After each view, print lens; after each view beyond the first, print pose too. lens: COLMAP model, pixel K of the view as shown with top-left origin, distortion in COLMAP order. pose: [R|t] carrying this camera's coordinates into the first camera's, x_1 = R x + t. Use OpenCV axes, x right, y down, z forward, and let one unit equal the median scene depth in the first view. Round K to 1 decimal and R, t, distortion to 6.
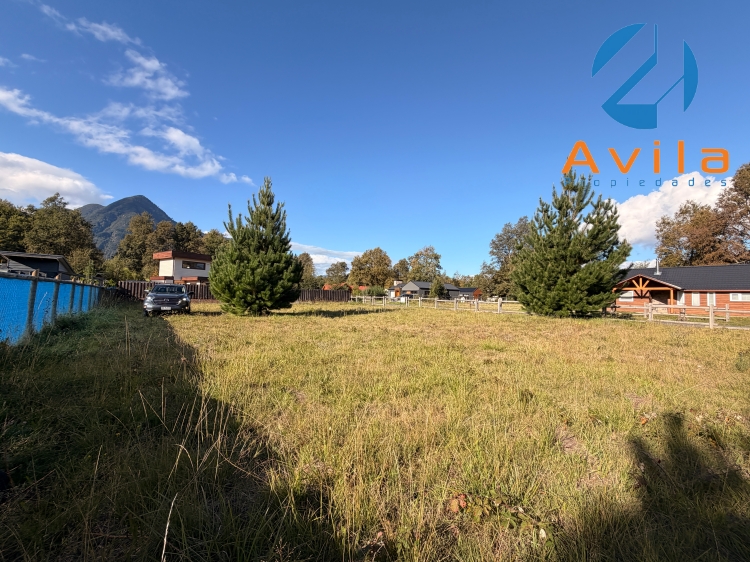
lens RADIAL K [[322.3, 0, 376.2], [0, 322.3, 279.5], [0, 0, 1]] dist [0.006661, -0.001279]
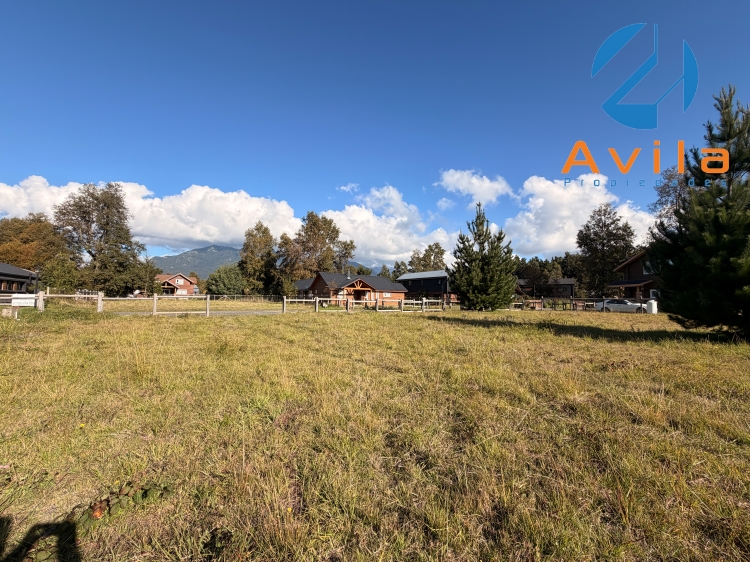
lens RADIAL K [[297.3, 0, 370.6], [0, 297.3, 281.4], [0, 0, 1]] dist [0.001912, -0.000534]
pose [[0.042546, 0.038681, 0.998345, -0.473357], [-0.065536, 0.997206, -0.035844, 0.040753], [-0.996943, -0.063902, 0.044962, 0.909063]]
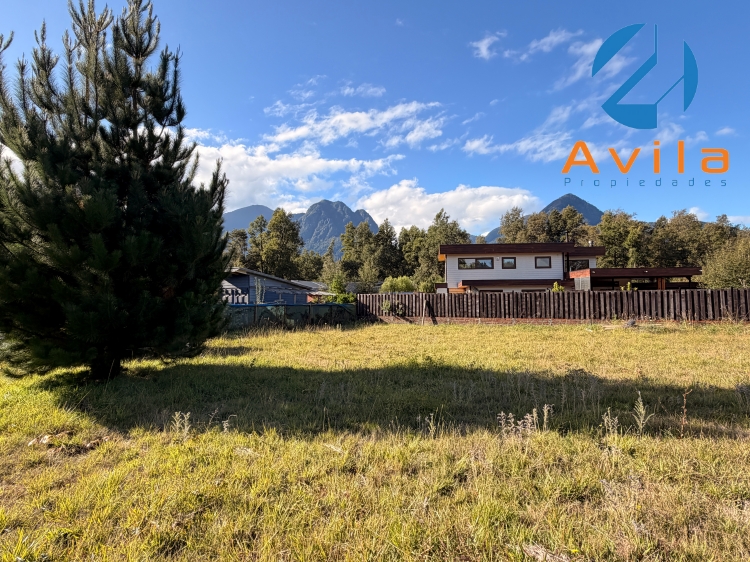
lens RADIAL K [[406.6, 0, 382.6], [0, 406.6, 277.8], [0, 0, 1]] dist [0.005387, -0.001127]
pose [[0.469265, -0.082345, -0.879210, 0.083586], [0.068327, 0.996044, -0.056819, 0.024755], [0.880410, -0.033410, 0.473035, 0.591209]]
